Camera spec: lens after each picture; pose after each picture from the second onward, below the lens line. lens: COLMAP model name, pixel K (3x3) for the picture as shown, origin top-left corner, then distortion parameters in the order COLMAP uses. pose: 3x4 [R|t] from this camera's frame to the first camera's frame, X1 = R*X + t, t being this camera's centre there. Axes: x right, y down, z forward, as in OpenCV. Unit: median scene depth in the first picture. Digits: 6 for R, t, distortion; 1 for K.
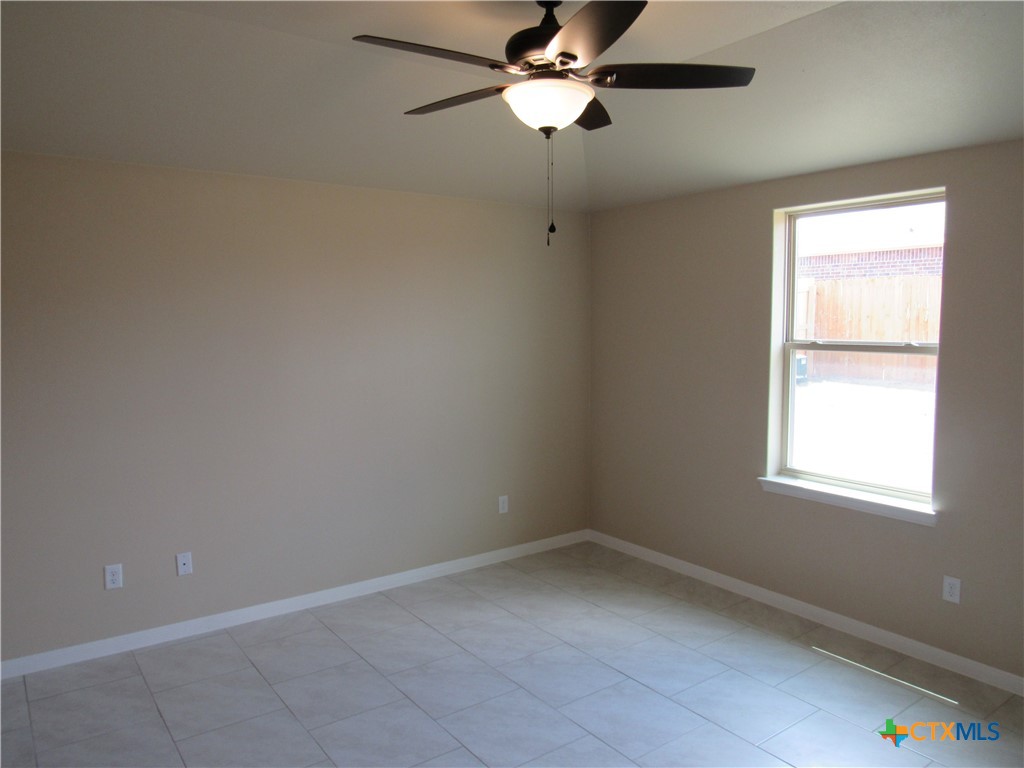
lens RADIAL K [[675.6, 0, 496.5], [0, 675.6, 379.5], [0, 0, 1]] dist [-0.063088, 0.002500]
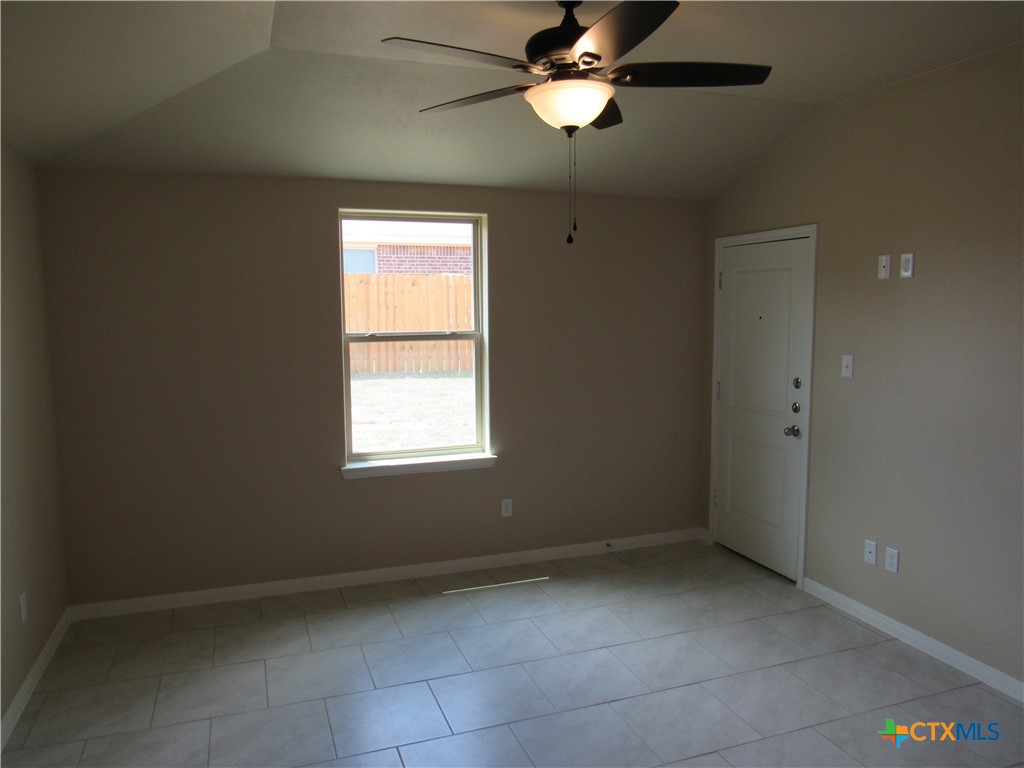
lens RADIAL K [[675.6, 0, 496.5], [0, 675.6, 379.5], [0, 0, 1]] dist [-0.063088, 0.002500]
pose [[0.304043, -0.096302, 0.947778, -0.610057], [0.091535, 0.993228, 0.071556, -0.050516], [-0.948251, 0.064998, 0.310799, 0.530031]]
